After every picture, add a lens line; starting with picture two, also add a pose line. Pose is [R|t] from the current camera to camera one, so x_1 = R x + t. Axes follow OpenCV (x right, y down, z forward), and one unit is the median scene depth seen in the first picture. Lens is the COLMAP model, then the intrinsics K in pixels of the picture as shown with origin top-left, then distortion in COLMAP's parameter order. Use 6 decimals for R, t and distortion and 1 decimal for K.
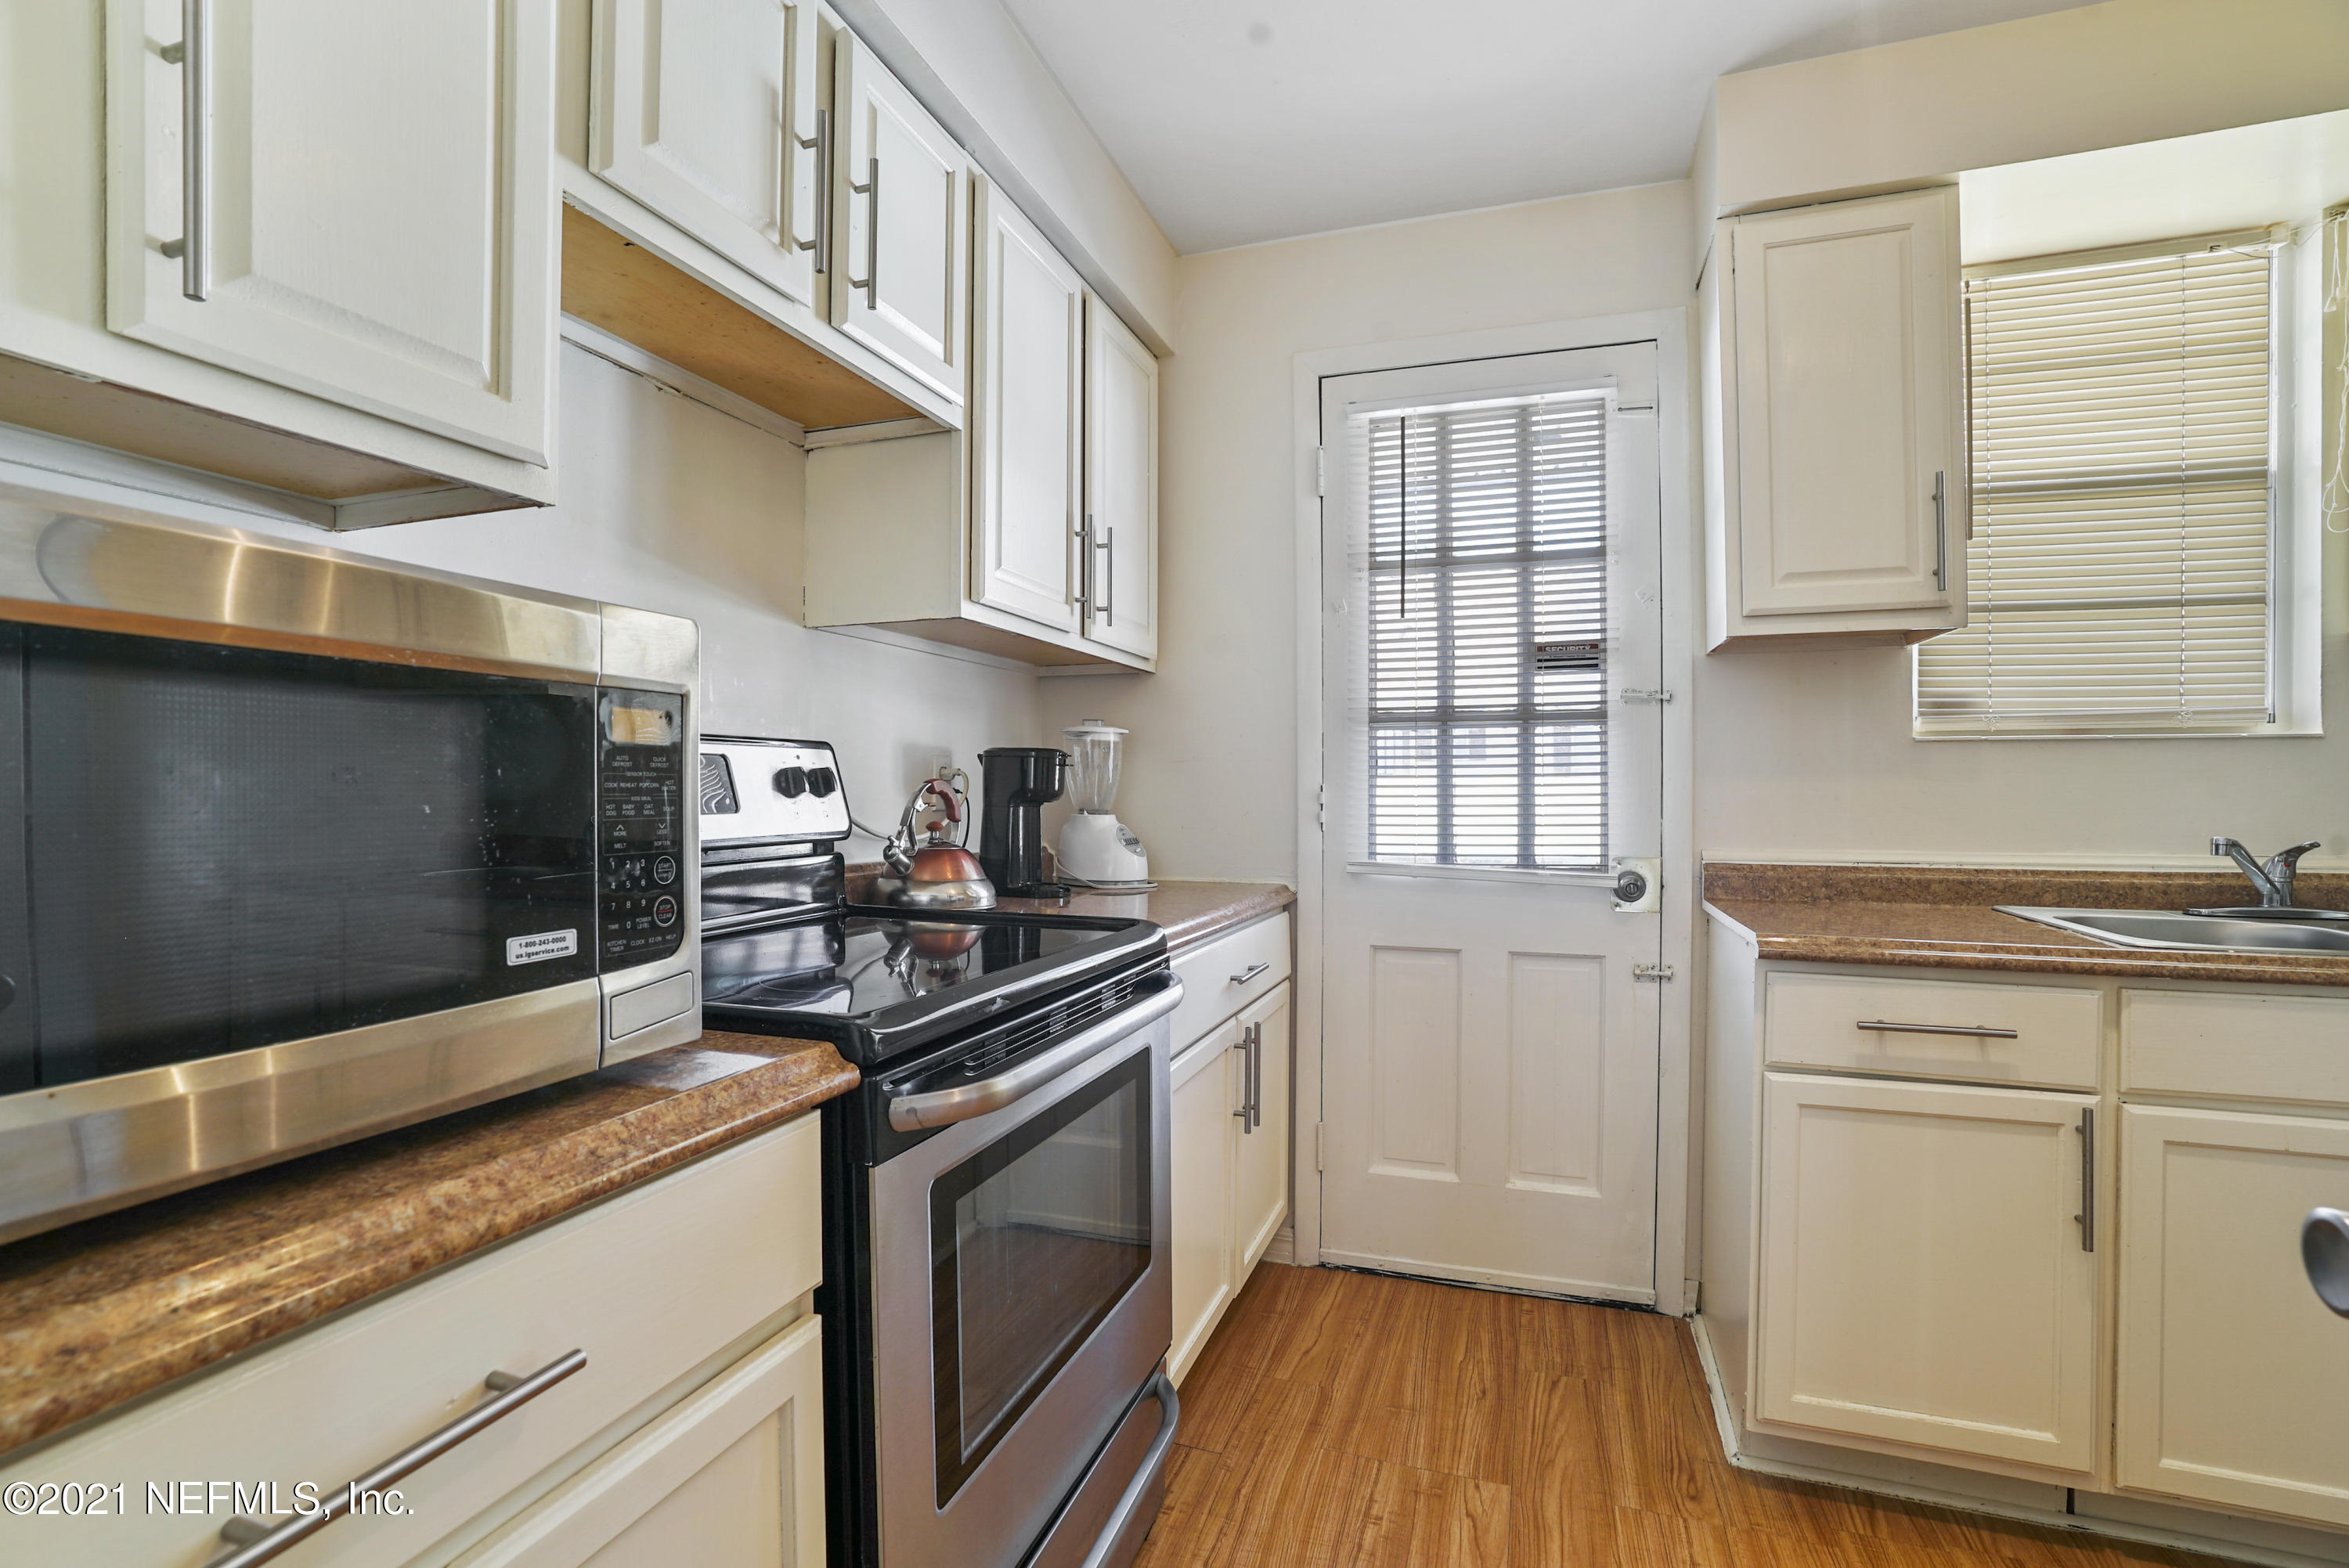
lens RADIAL K [[1089.1, 0, 1378.2], [0, 1089.1, 799.9], [0, 0, 1]] dist [-0.033107, 0.002690]
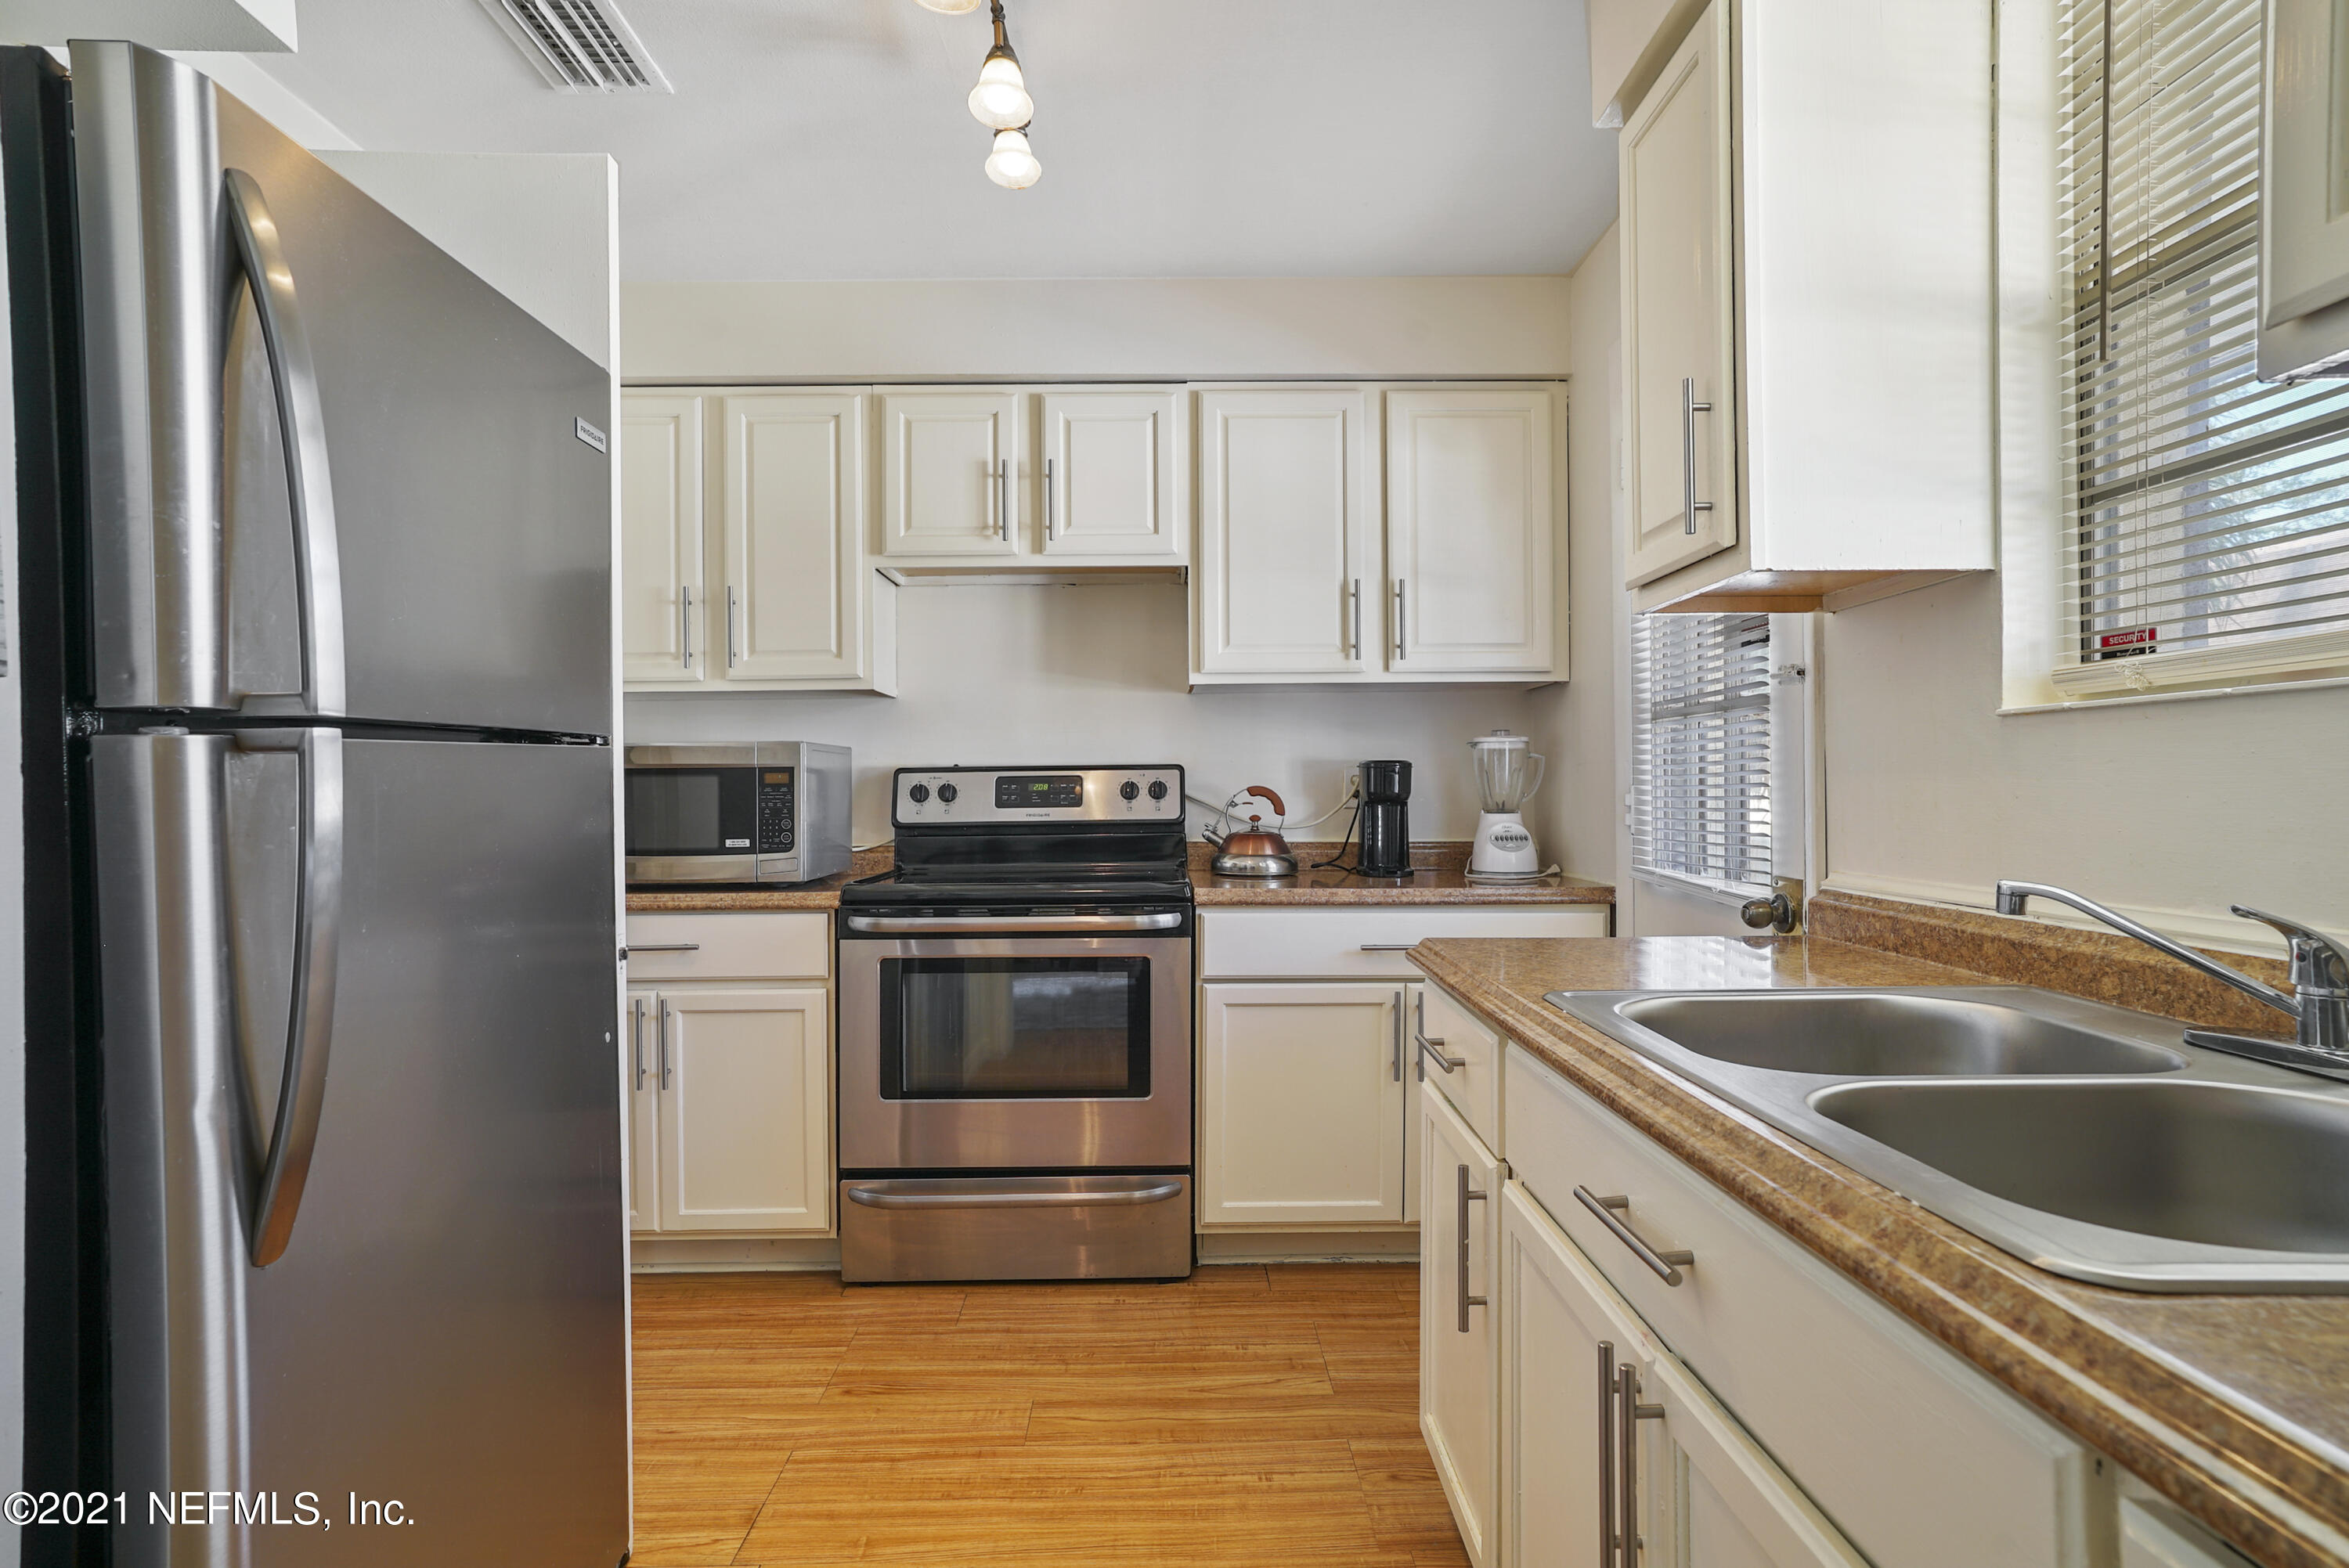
lens RADIAL K [[1233.7, 0, 1129.2], [0, 1233.7, 798.8], [0, 0, 1]] dist [-0.041368, 0.017021]
pose [[0.297351, 0.003806, -0.954761, 1.279069], [-0.002680, 0.999991, 0.003152, -0.007900], [0.954764, 0.001621, 0.297359, 0.384965]]
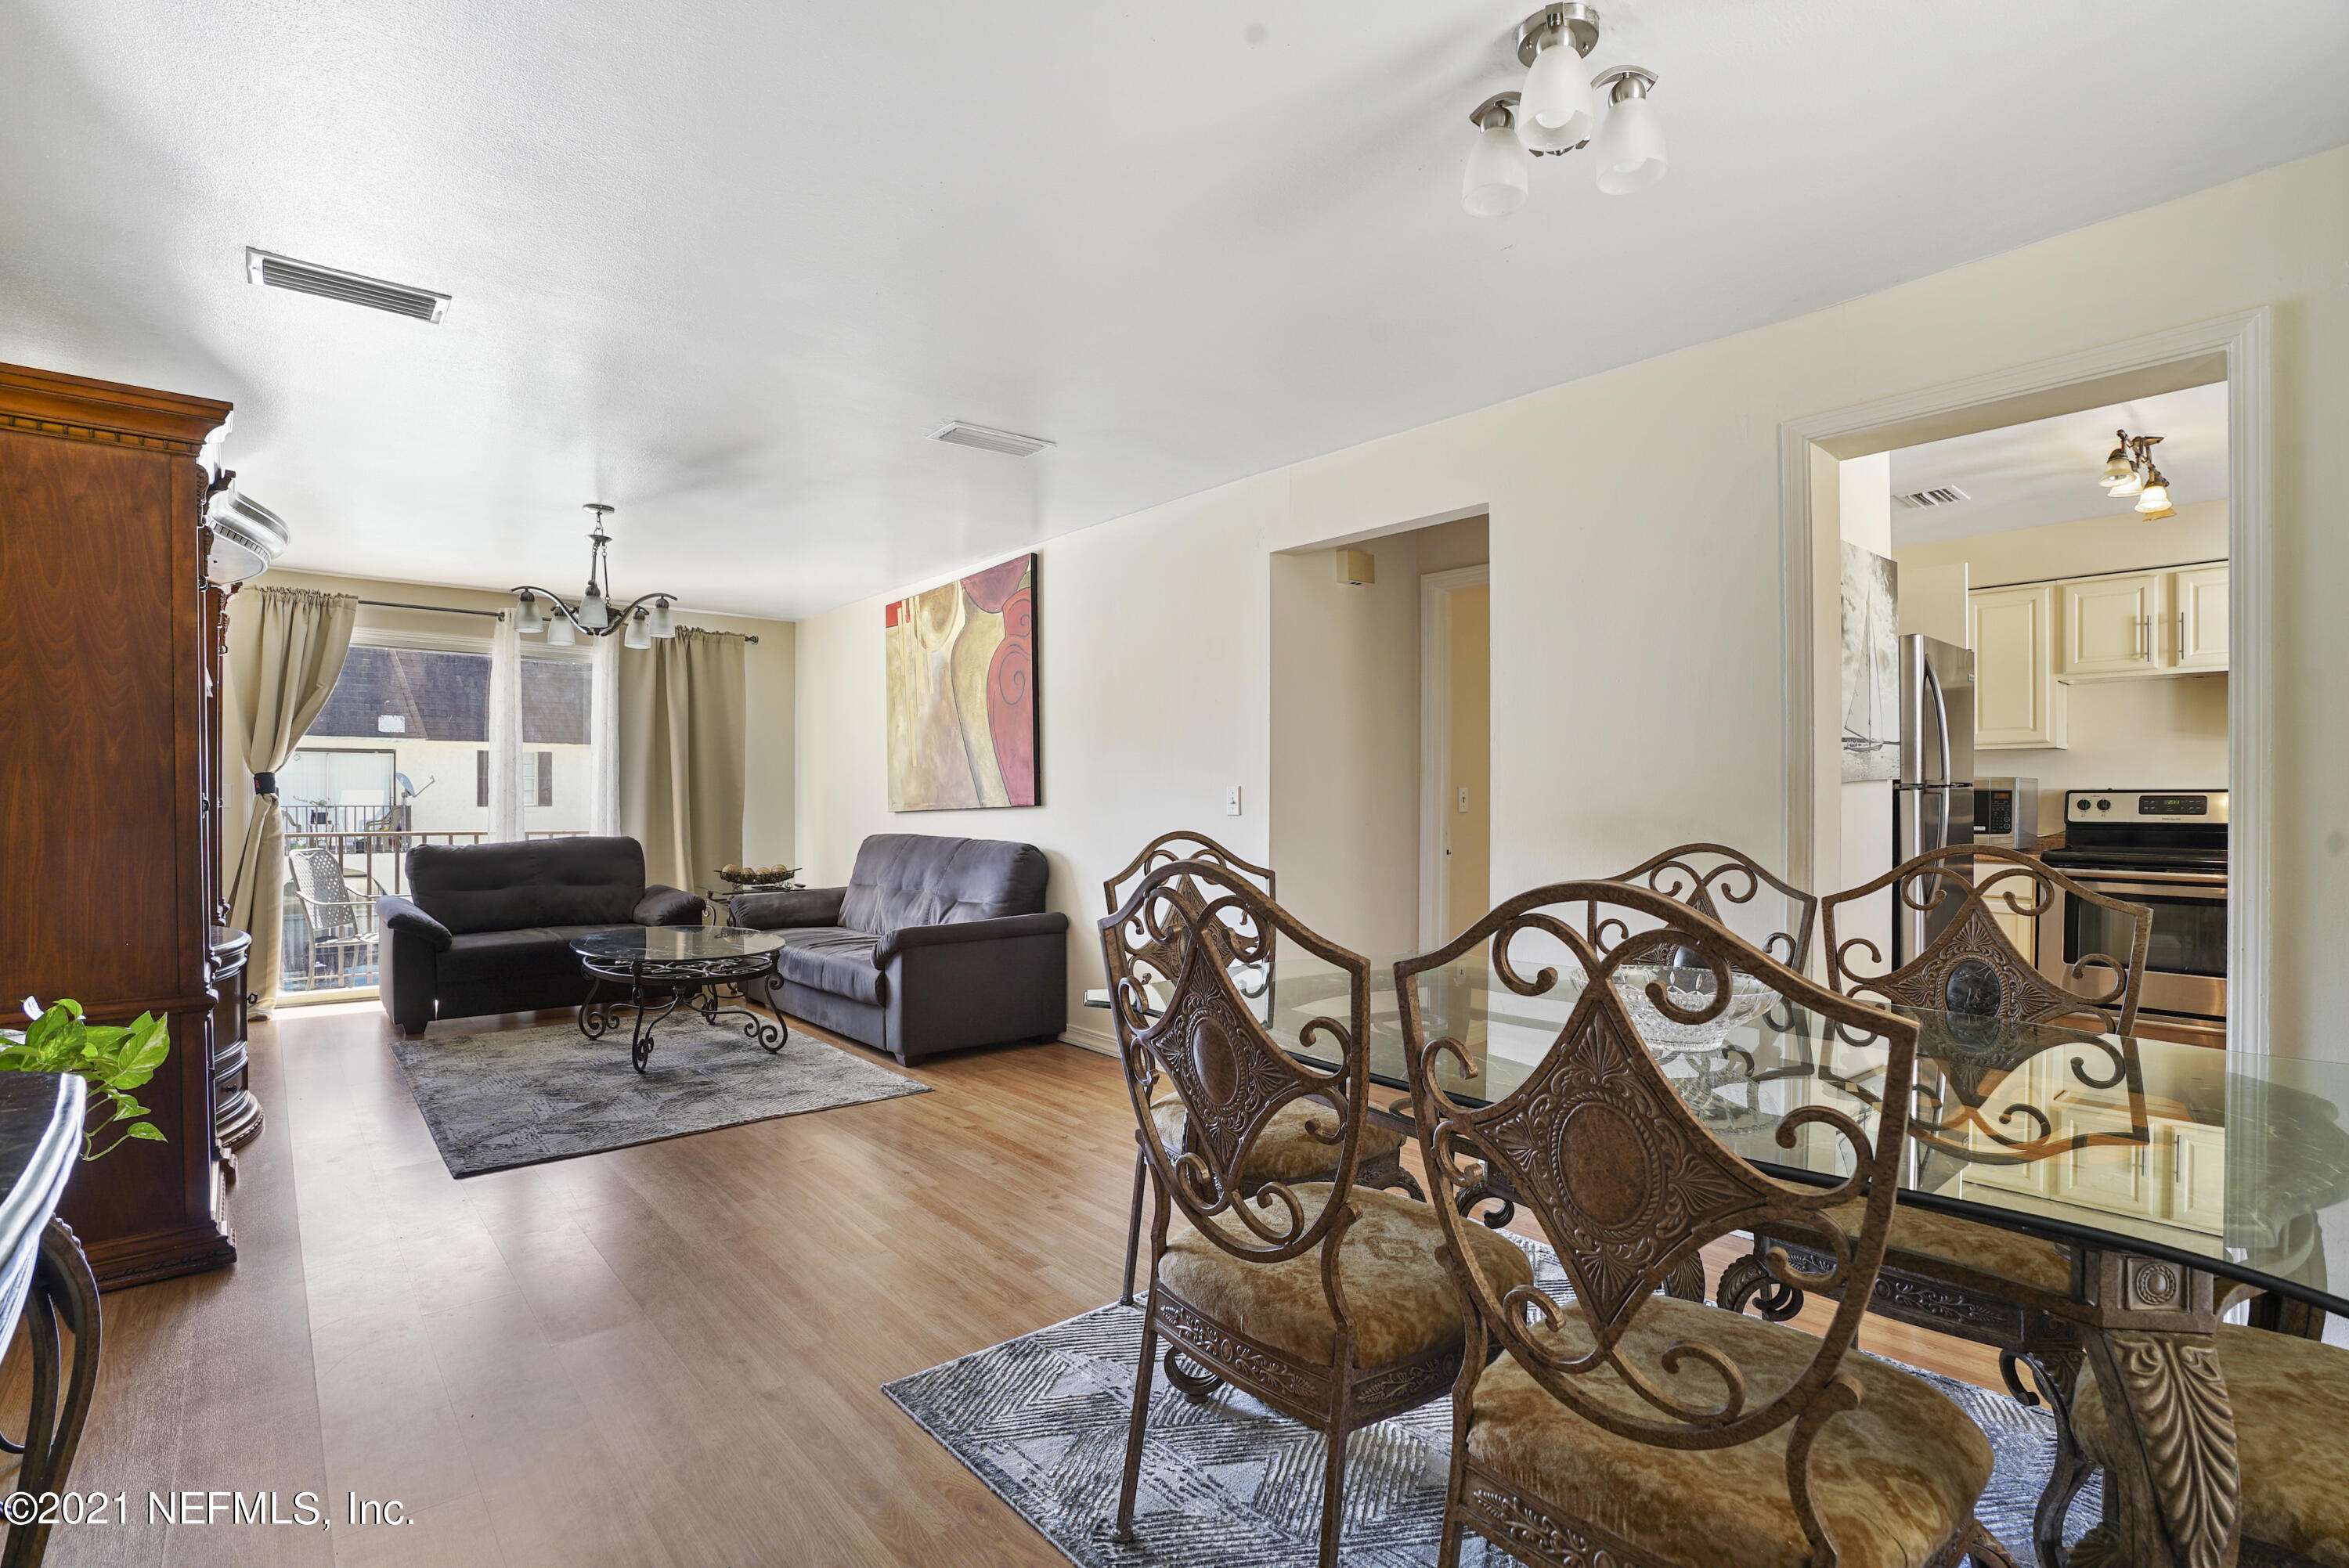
lens RADIAL K [[1089.1, 0, 1196.7], [0, 1089.1, 787.0], [0, 0, 1]] dist [-0.033107, 0.002690]
pose [[-0.488464, -0.008669, -0.872541, 2.912729], [-0.017369, 0.999849, -0.000210, -0.014740], [0.872411, 0.015053, -0.488541, -0.011016]]
